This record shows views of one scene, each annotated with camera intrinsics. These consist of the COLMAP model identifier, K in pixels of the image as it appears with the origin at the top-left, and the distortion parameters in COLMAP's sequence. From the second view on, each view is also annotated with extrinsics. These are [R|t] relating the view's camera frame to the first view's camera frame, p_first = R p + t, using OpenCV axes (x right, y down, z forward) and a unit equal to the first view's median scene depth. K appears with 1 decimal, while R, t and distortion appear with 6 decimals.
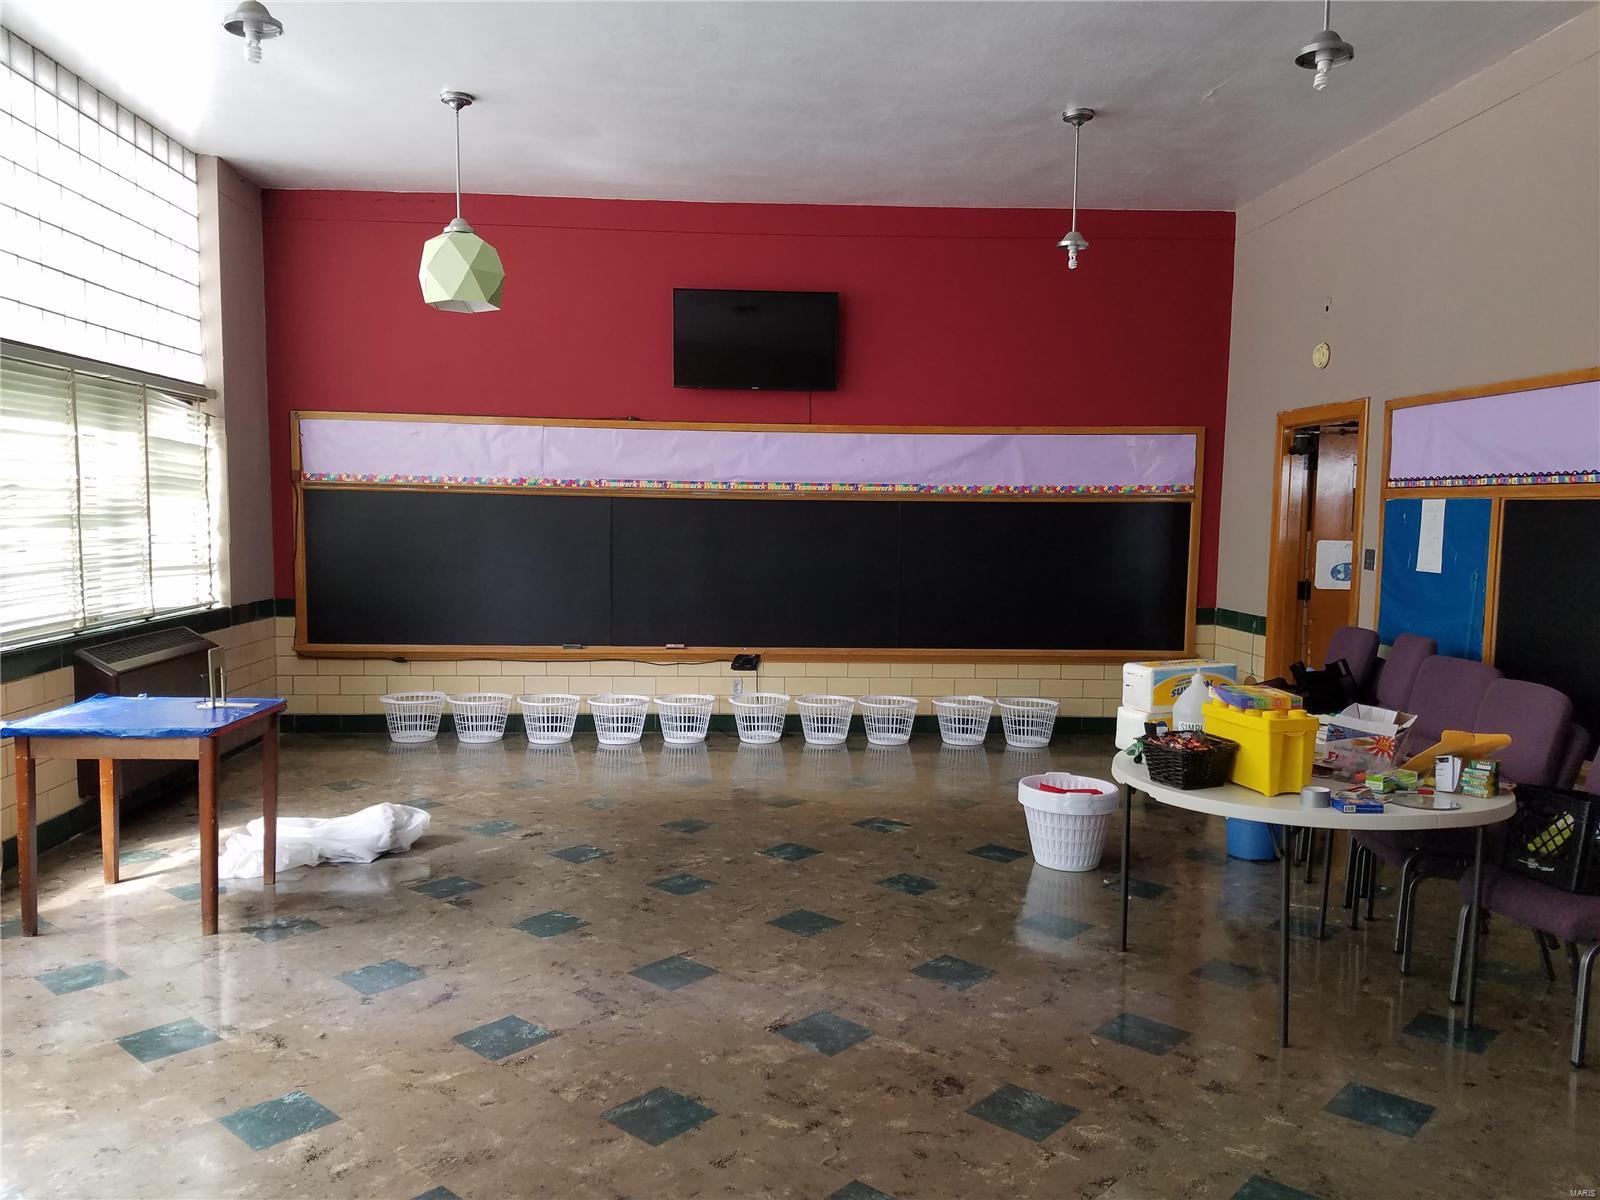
lens RADIAL K [[1209.8, 0, 800.0], [0, 1209.8, 600.0], [0, 0, 1]] dist [-0.002163, -0.003187]
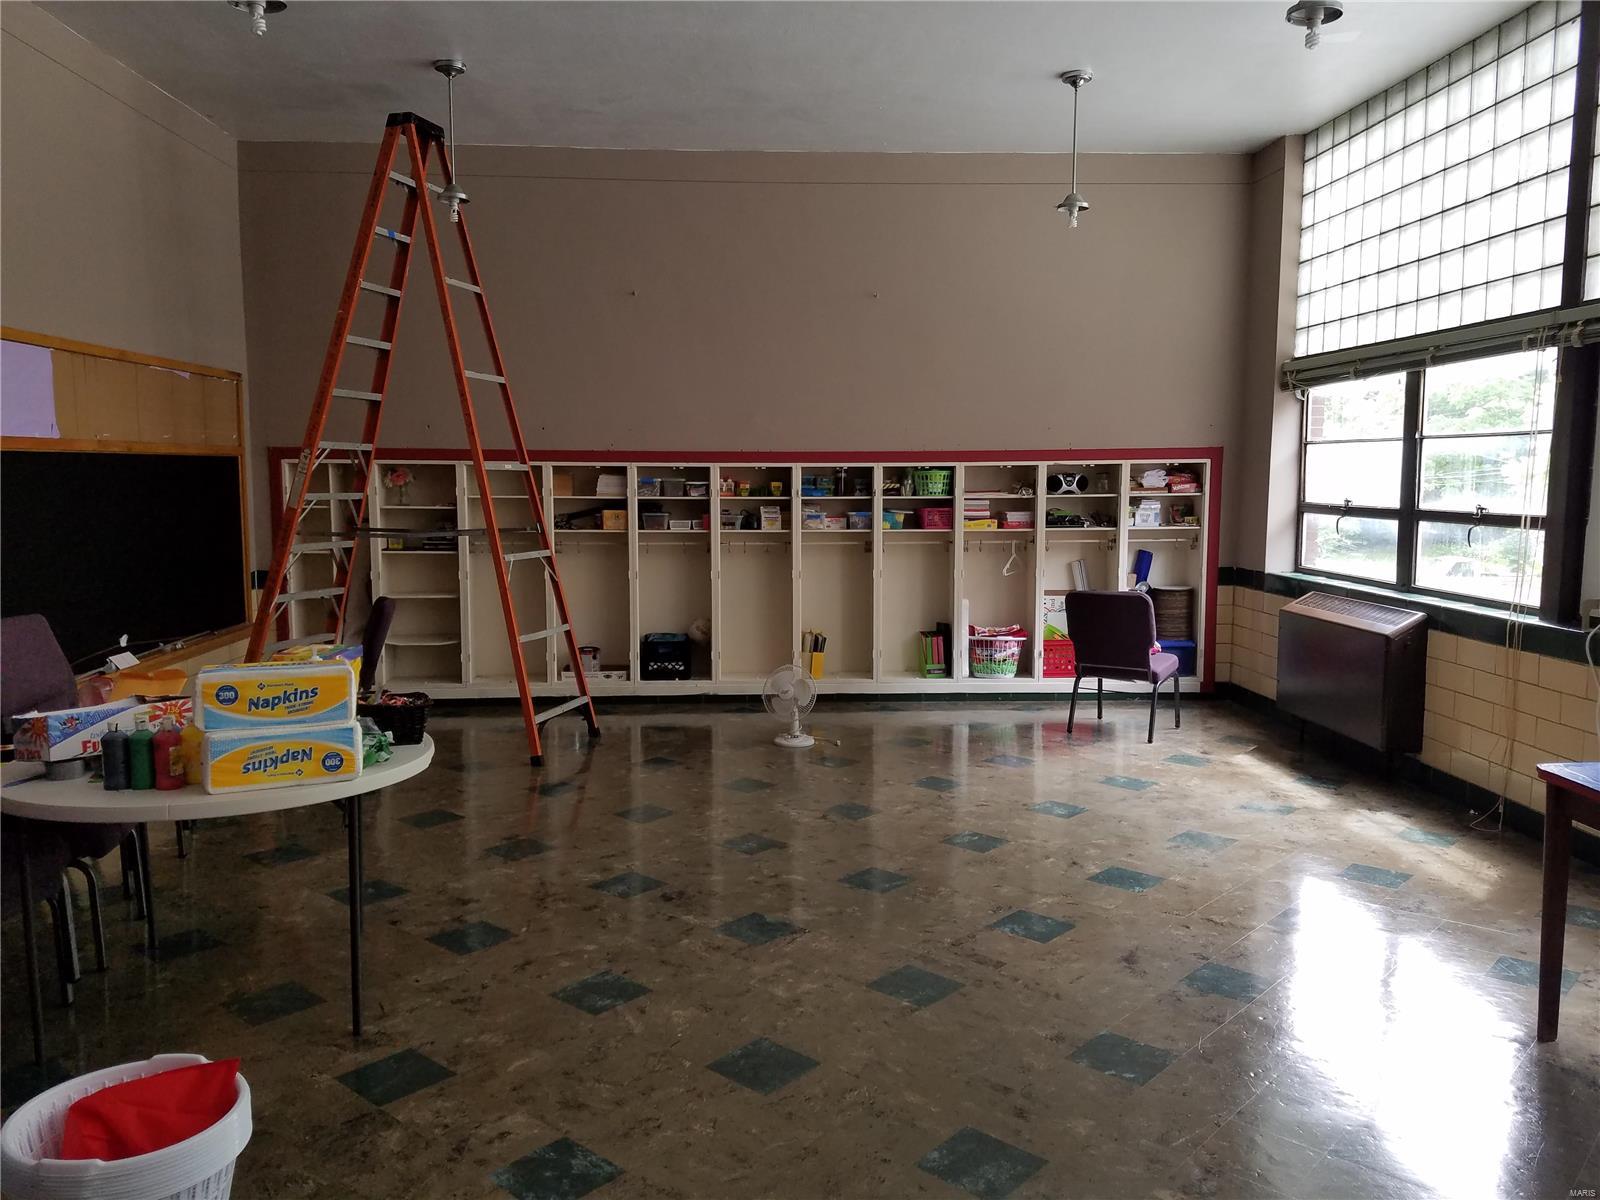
lens RADIAL K [[1209.8, 0, 800.0], [0, 1209.8, 600.0], [0, 0, 1]] dist [-0.002163, -0.003187]
pose [[-0.999903, -0.013677, 0.002795, -0.018178], [-0.012975, 0.984405, 0.175436, -0.144795], [-0.005151, 0.175383, -0.984487, 2.002822]]
